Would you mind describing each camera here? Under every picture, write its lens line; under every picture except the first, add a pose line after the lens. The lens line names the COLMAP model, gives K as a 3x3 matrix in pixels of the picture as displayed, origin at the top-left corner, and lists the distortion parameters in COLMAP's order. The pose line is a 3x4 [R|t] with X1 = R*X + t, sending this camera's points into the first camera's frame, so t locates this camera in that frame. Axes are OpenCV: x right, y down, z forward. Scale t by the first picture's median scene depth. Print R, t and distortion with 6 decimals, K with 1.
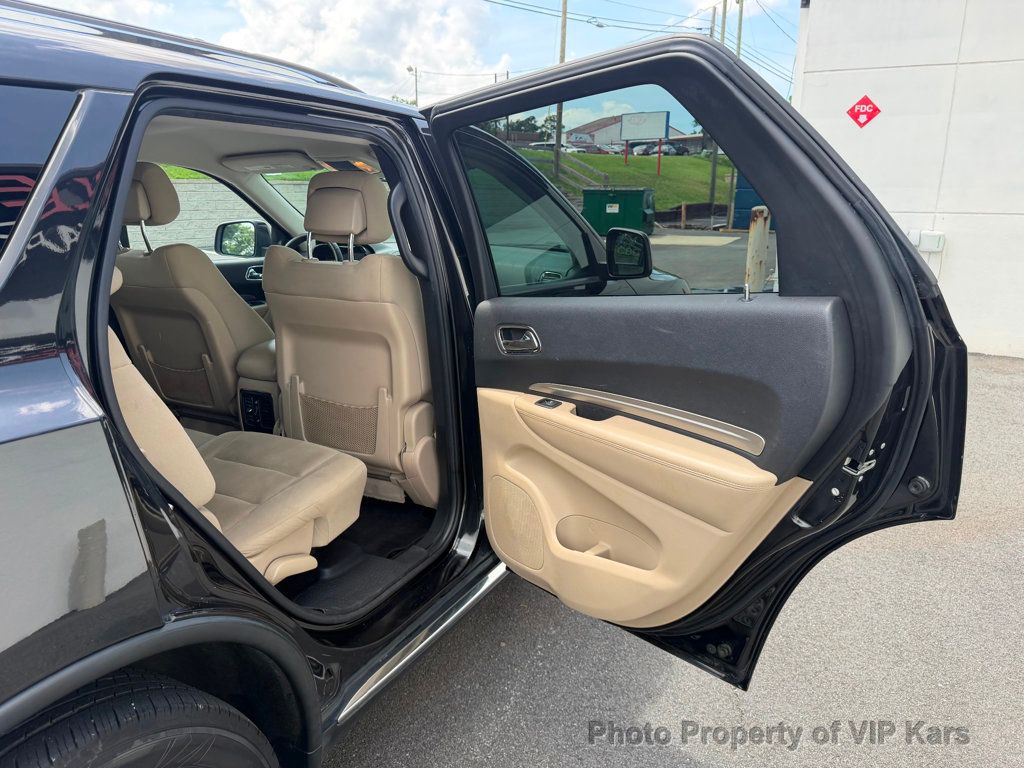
lens RADIAL K [[730.2, 0, 515.5], [0, 730.2, 381.3], [0, 0, 1]] dist [0.055381, -0.080840]
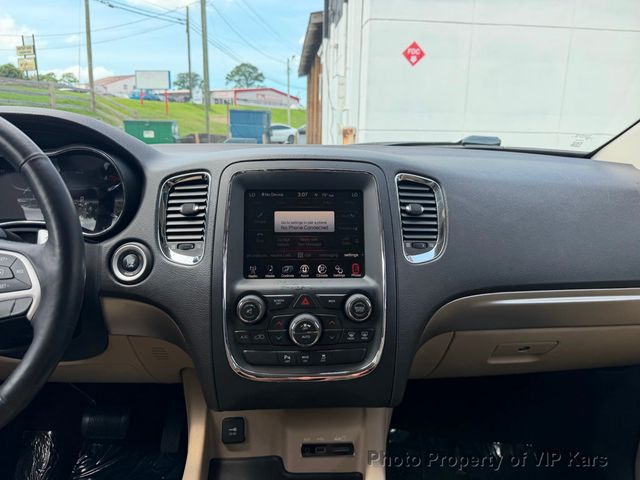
lens RADIAL K [[456.4, 0, 322.2], [0, 456.4, 238.3], [0, 0, 1]] dist [0.055381, -0.080840]
pose [[0.859858, -0.107532, 0.499080, -0.036294], [0.117016, 0.993053, 0.012359, -0.019648], [-0.496942, 0.047773, 0.866468, 0.114924]]
